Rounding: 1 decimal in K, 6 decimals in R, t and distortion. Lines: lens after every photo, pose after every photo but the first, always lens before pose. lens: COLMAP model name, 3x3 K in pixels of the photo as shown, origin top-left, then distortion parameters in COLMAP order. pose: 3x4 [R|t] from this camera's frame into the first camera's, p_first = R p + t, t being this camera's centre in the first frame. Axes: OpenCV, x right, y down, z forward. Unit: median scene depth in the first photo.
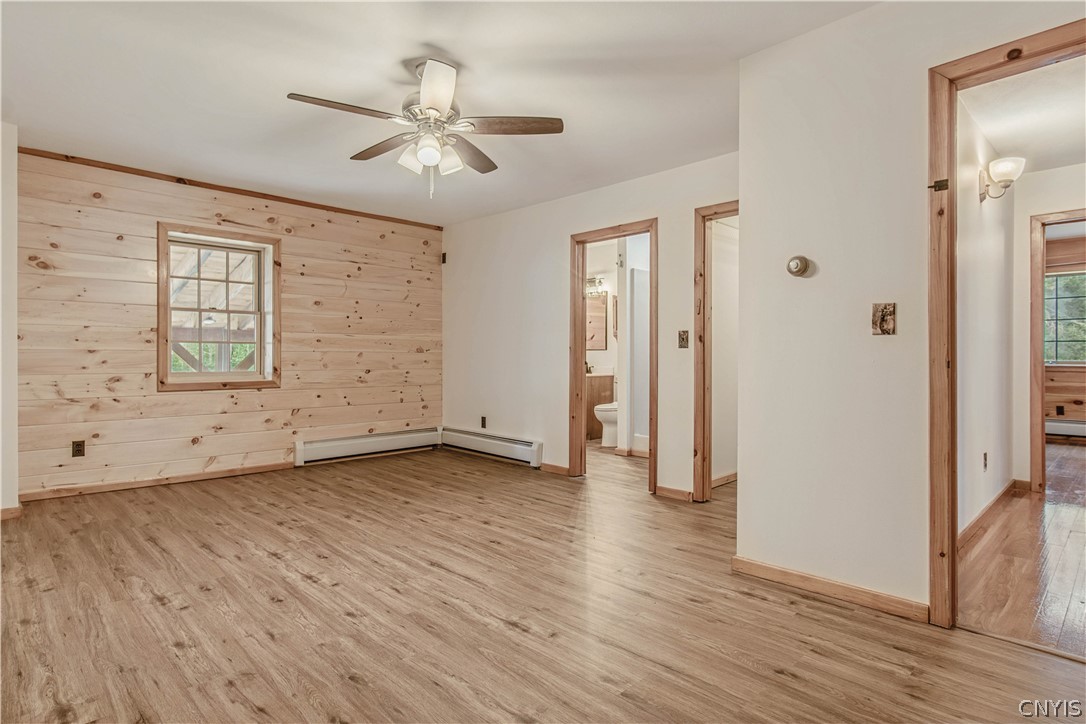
lens RADIAL K [[578.4, 0, 546.3], [0, 578.4, 355.6], [0, 0, 1]] dist [0.004005, 0.002464]
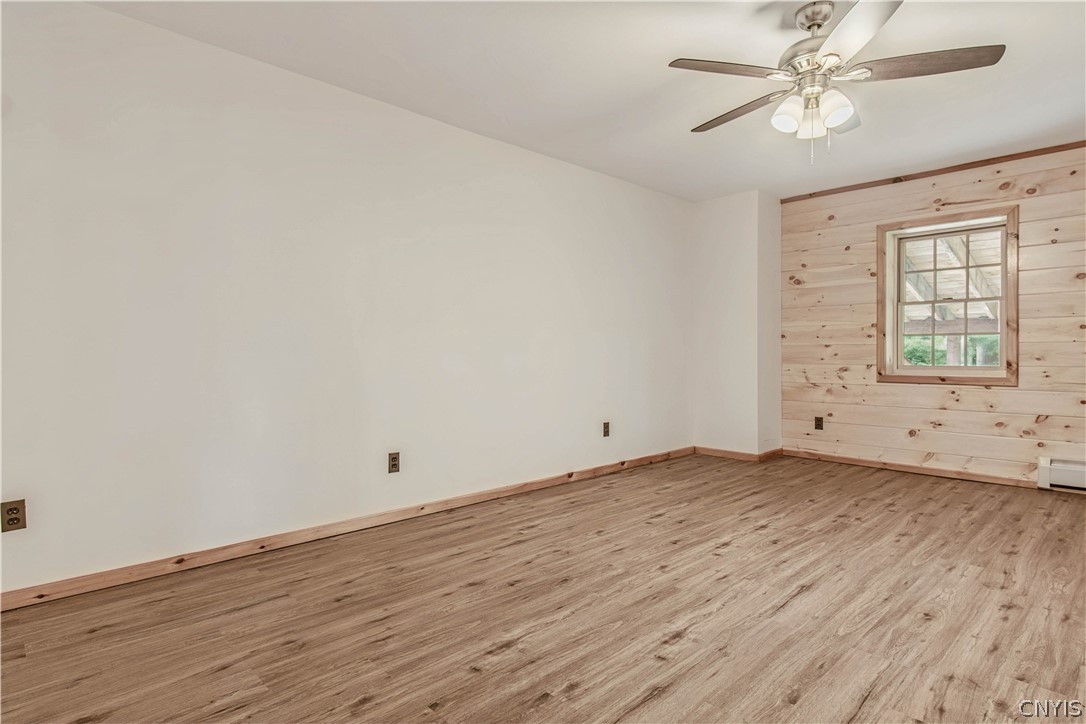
lens RADIAL K [[578.4, 0, 545.3], [0, 578.4, 357.7], [0, 0, 1]] dist [0.004005, 0.002464]
pose [[-0.006096, 0.007578, -0.999953, 0.564437], [0.006395, 0.999951, 0.007539, 0.005670], [0.999961, -0.006349, -0.006144, 0.515693]]
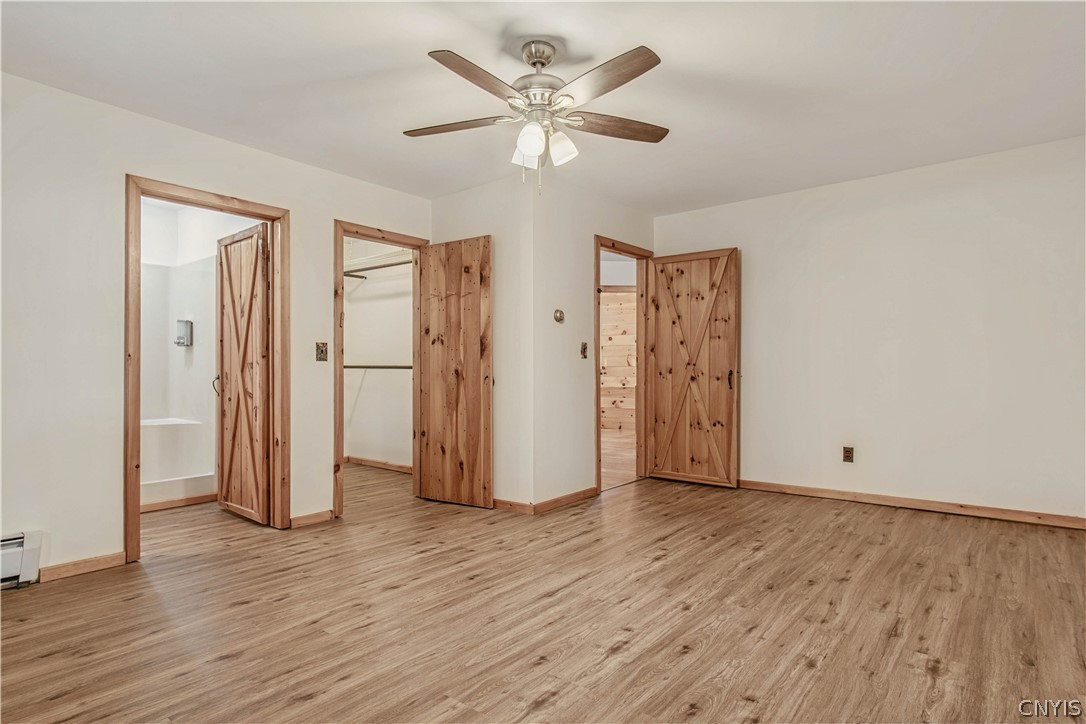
lens RADIAL K [[578.4, 0, 543.5], [0, 578.4, 368.5], [0, 0, 1]] dist [0.004005, 0.002464]
pose [[-0.111365, 0.002246, 0.993777, -0.925902], [-0.000030, 0.999997, -0.002264, 0.001955], [-0.993780, -0.000282, -0.111364, 0.928223]]
